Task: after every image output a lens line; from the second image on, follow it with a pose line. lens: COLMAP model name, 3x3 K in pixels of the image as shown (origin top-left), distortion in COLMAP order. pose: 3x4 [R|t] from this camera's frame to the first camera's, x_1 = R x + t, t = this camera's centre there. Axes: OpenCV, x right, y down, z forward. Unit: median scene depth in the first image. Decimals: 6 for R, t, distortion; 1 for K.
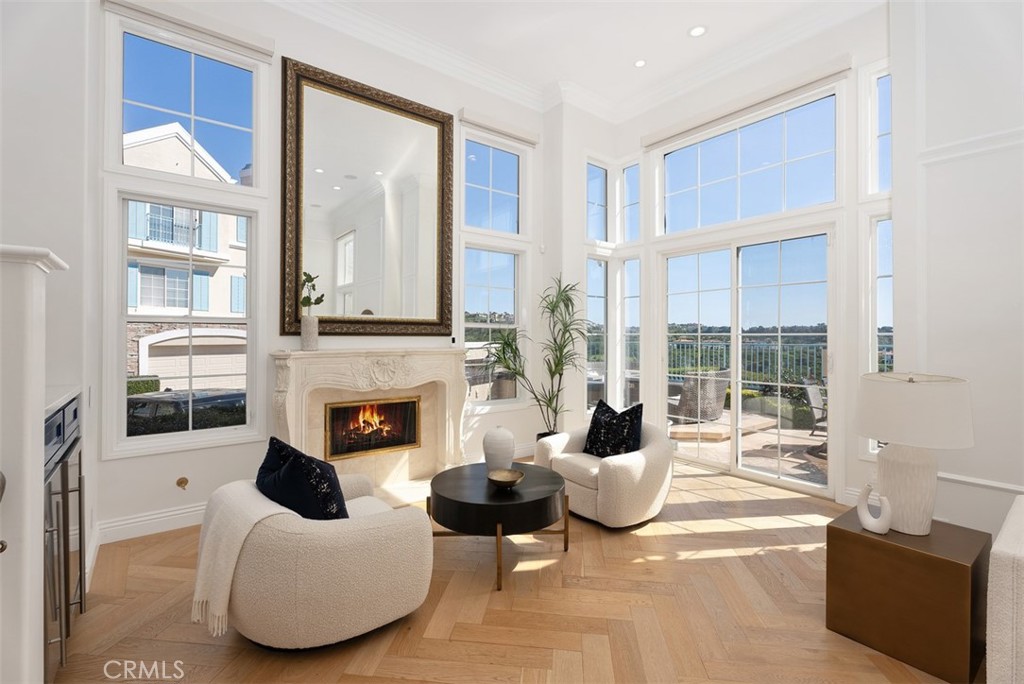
lens RADIAL K [[459.2, 0, 512.0], [0, 459.2, 342.0], [0, 0, 1]] dist [-0.000728, -0.000572]
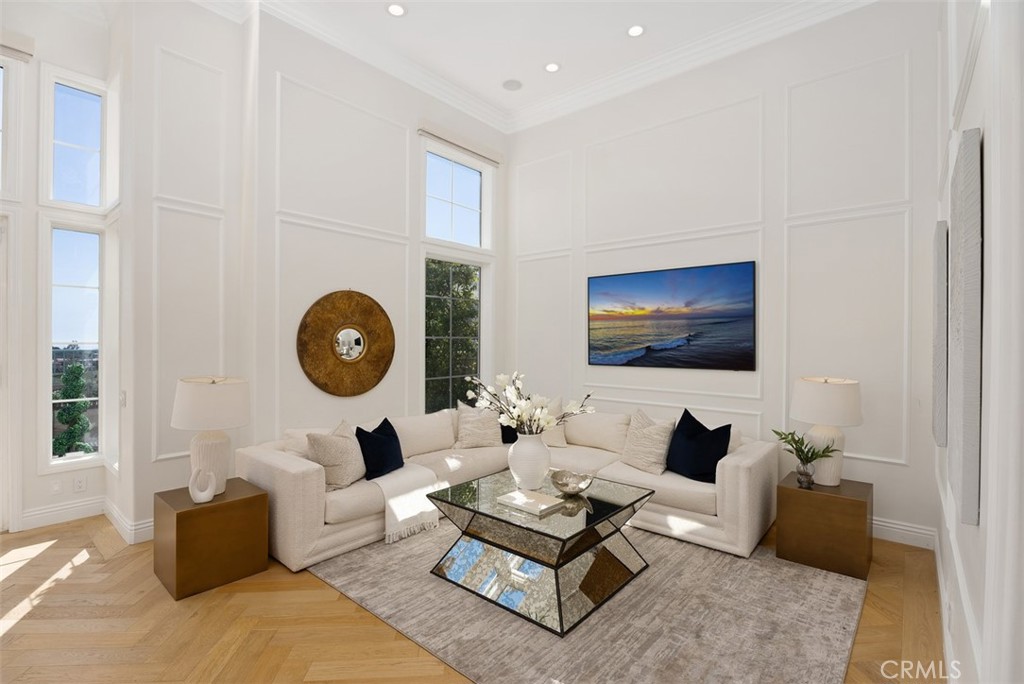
lens RADIAL K [[475.9, 0, 512.0], [0, 475.9, 342.0], [0, 0, 1]] dist [0.002007, 0.000541]
pose [[-0.201374, -0.000933, 0.979514, -0.671049], [-0.001647, 0.999998, 0.000614, -0.036251], [-0.979513, -0.001489, -0.201375, 0.410026]]
